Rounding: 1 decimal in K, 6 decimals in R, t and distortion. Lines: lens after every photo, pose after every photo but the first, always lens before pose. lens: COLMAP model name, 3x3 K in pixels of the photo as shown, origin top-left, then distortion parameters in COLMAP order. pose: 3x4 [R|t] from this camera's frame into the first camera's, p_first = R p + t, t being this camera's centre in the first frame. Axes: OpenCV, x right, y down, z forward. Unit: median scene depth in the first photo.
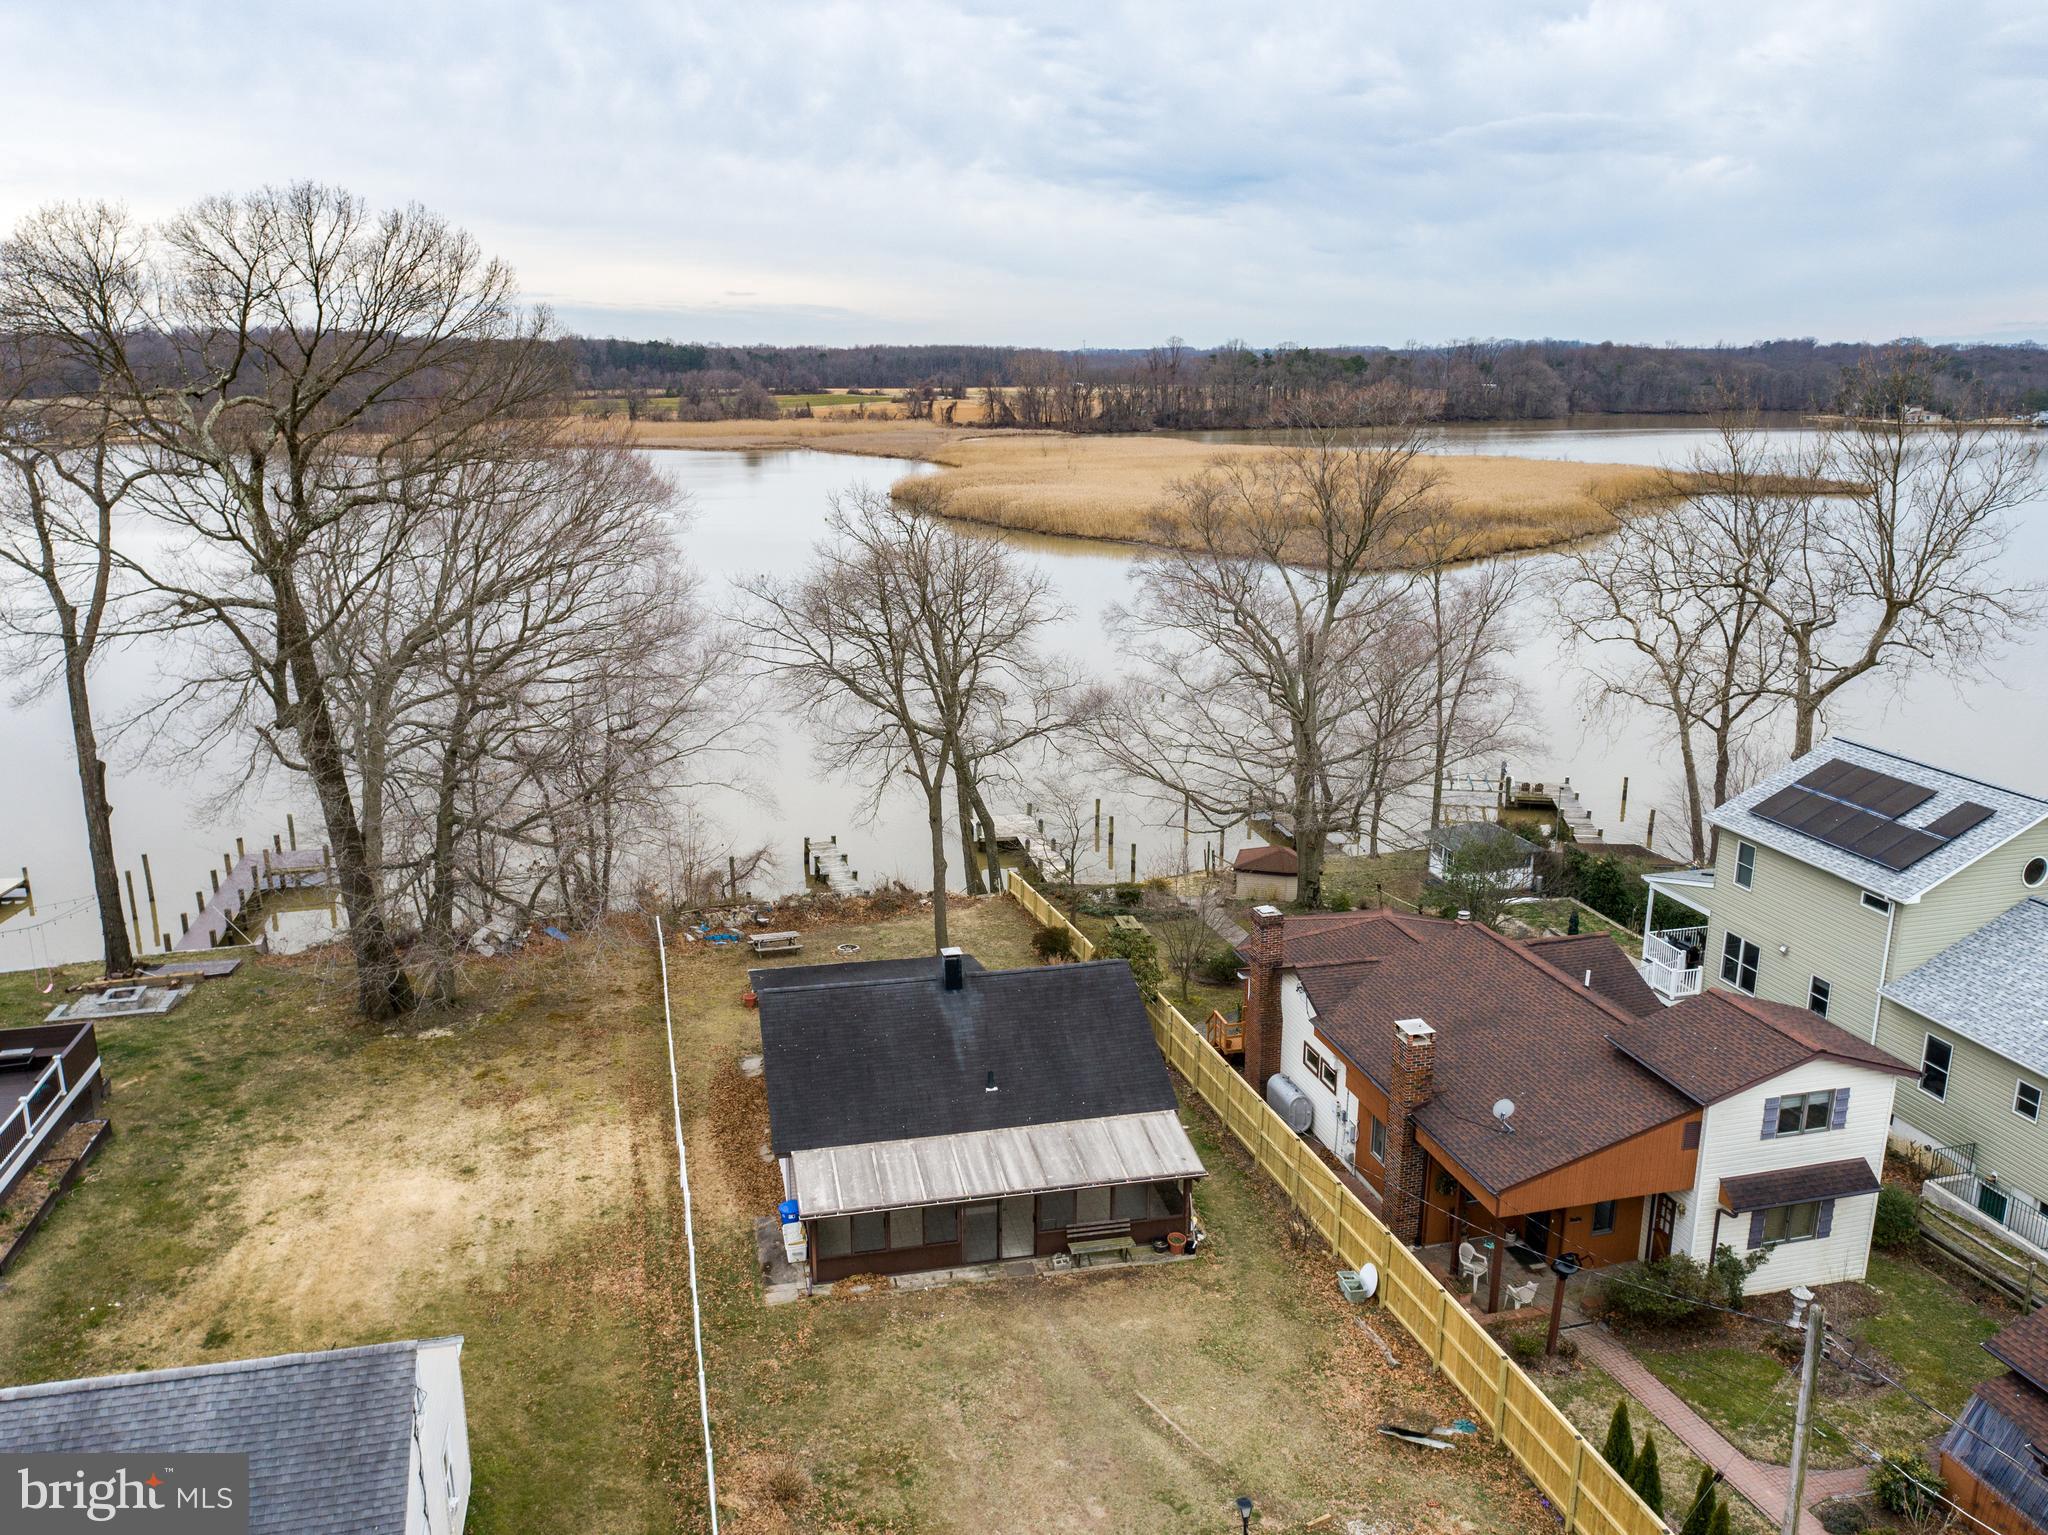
lens RADIAL K [[1562.1, 0, 1024.0], [0, 1562.1, 767.5], [0, 0, 1]] dist [-0.022131, 0.017270]
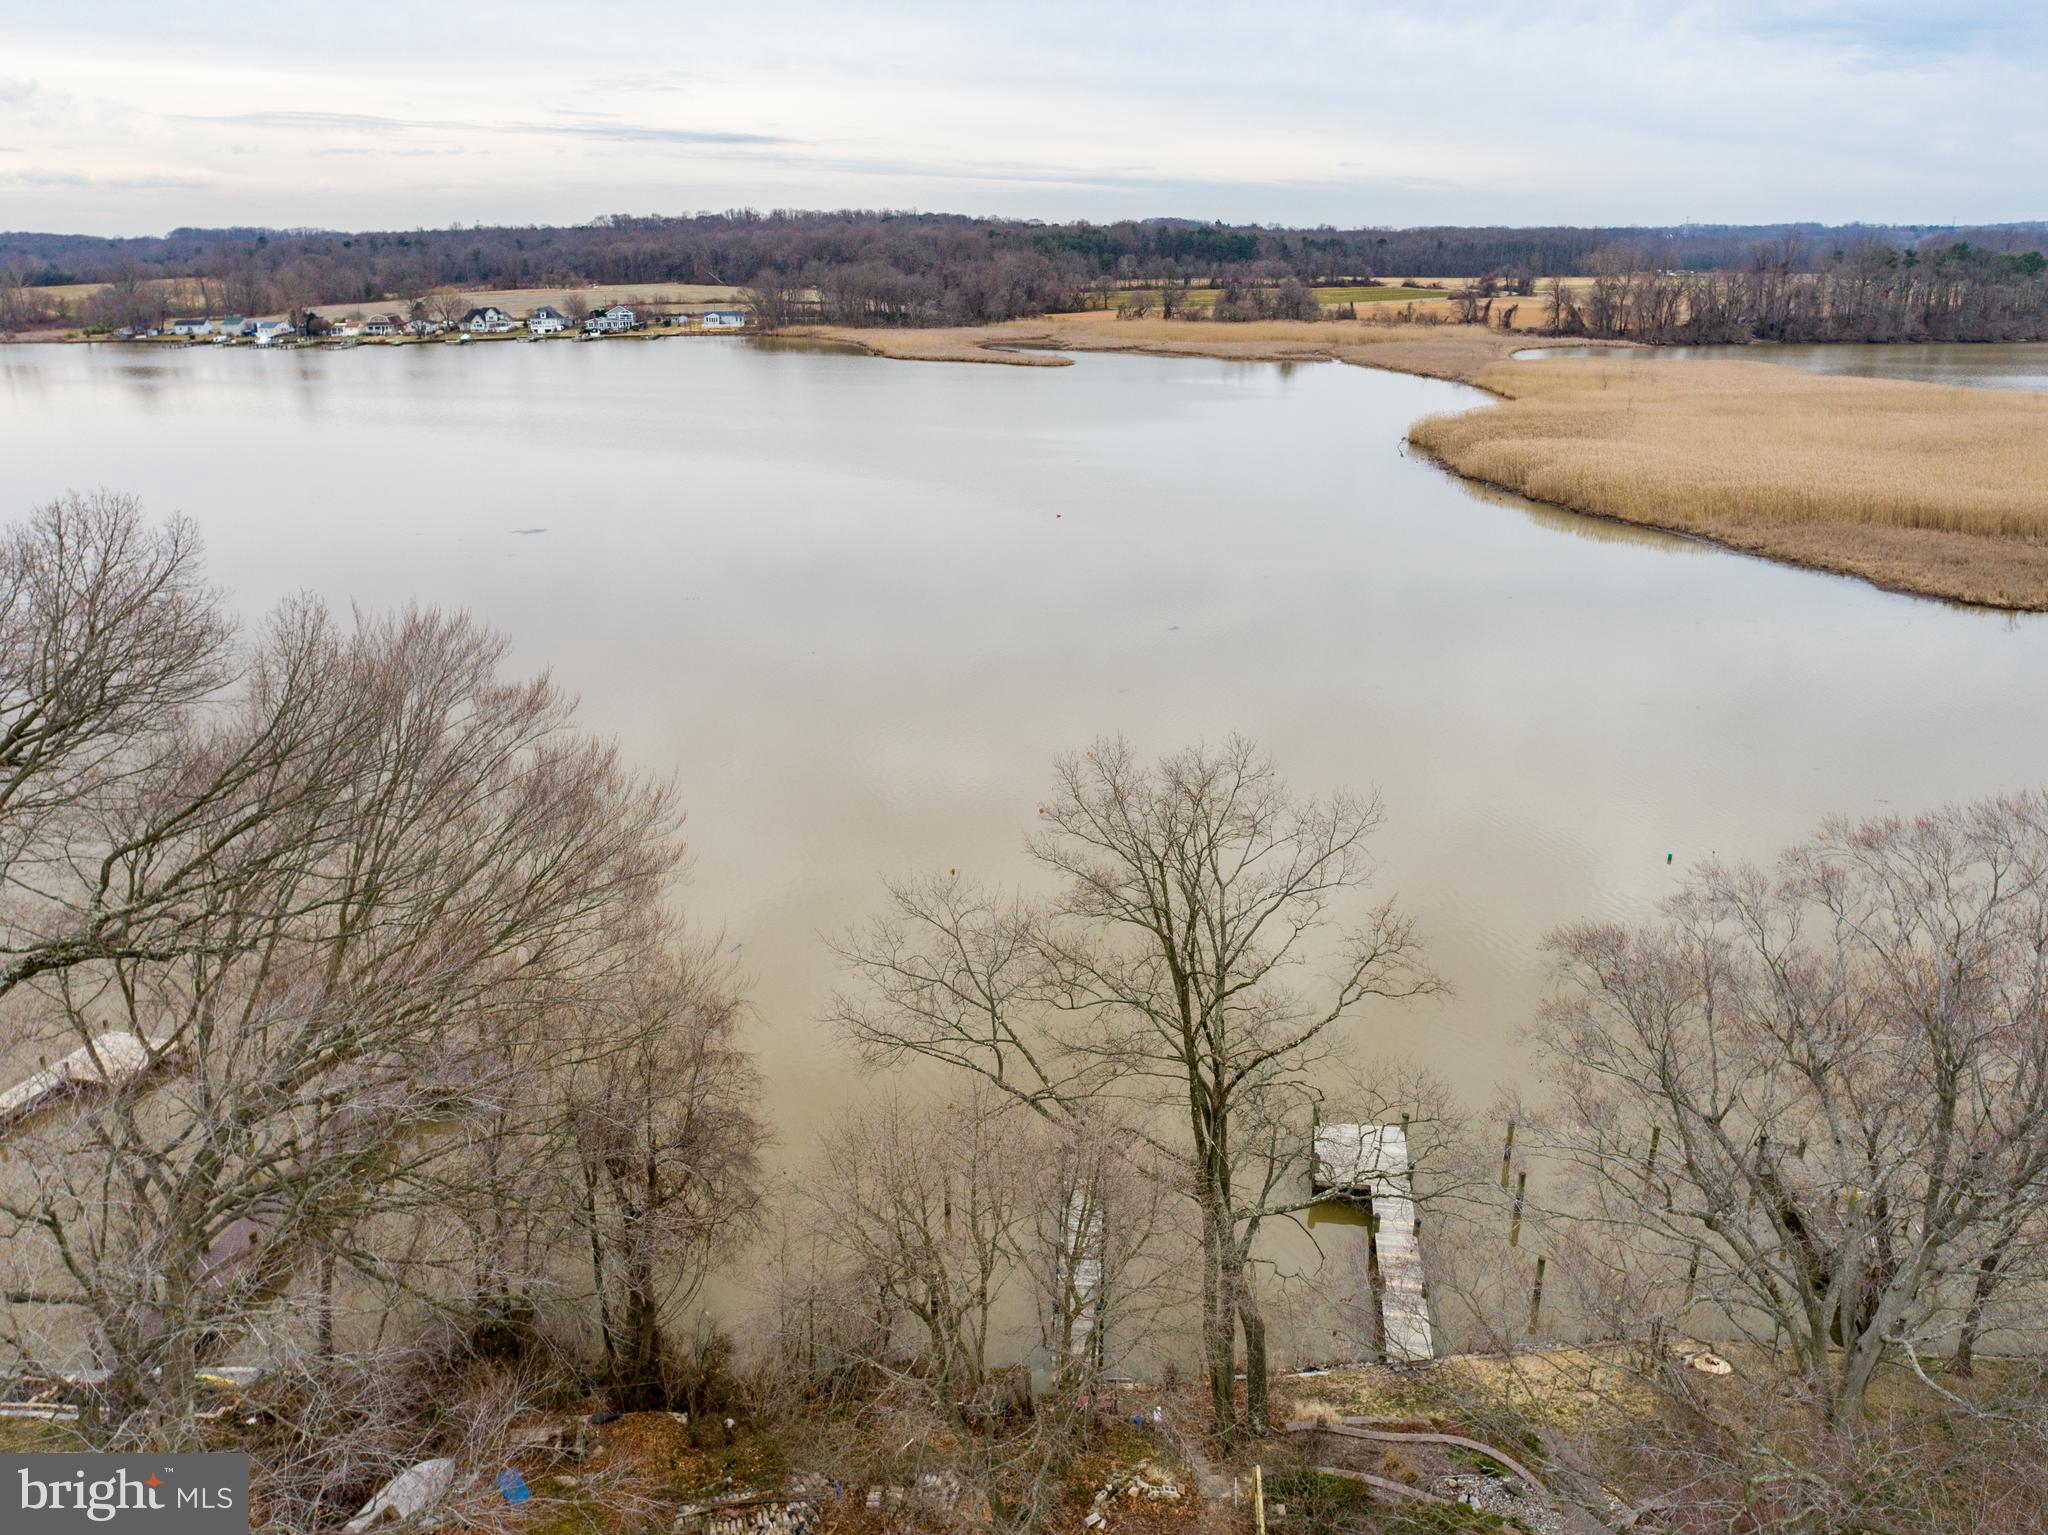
lens RADIAL K [[1562.1, 0, 1024.0], [0, 1562.1, 767.5], [0, 0, 1]] dist [-0.022131, 0.017270]
pose [[0.940474, 0.109256, -0.321827, 0.110529], [-0.084781, 0.992403, 0.089155, -0.392588], [0.329123, -0.056563, 0.942592, 0.701528]]
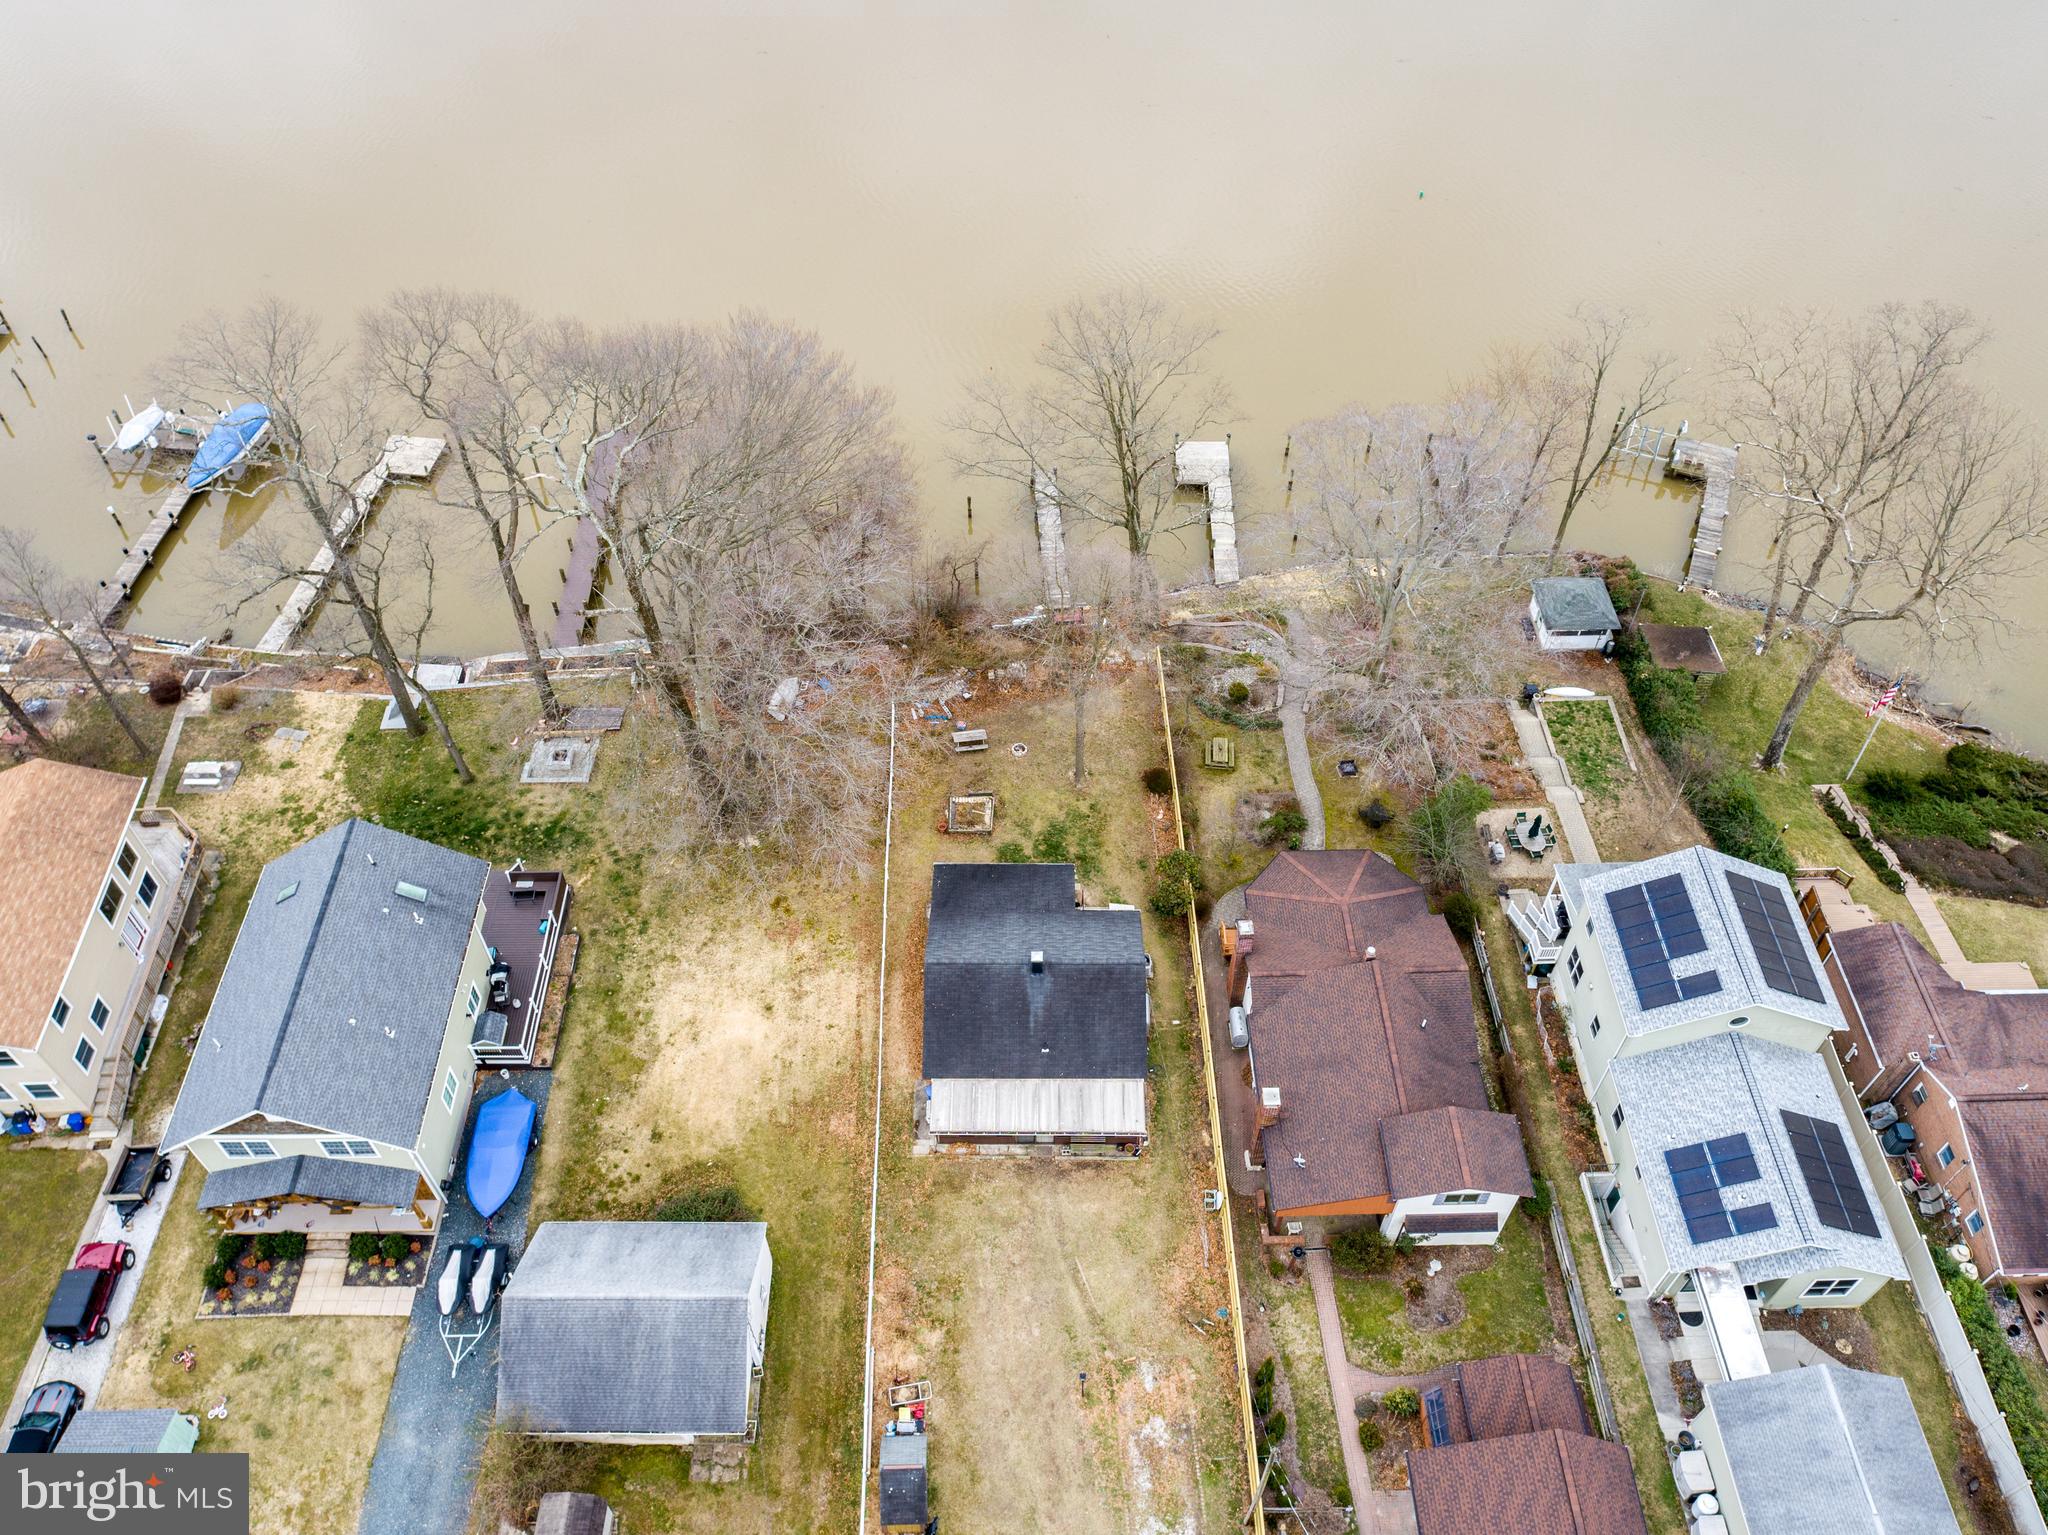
lens RADIAL K [[1603.9, 0, 1024.0], [0, 1603.9, 767.5], [0, 0, 1]] dist [-0.018965, 0.013993]
pose [[0.975288, 0.167599, -0.143955, 0.151441], [-0.055091, 0.815474, 0.576166, -1.019408], [0.213956, -0.553998, 0.804555, -0.282157]]
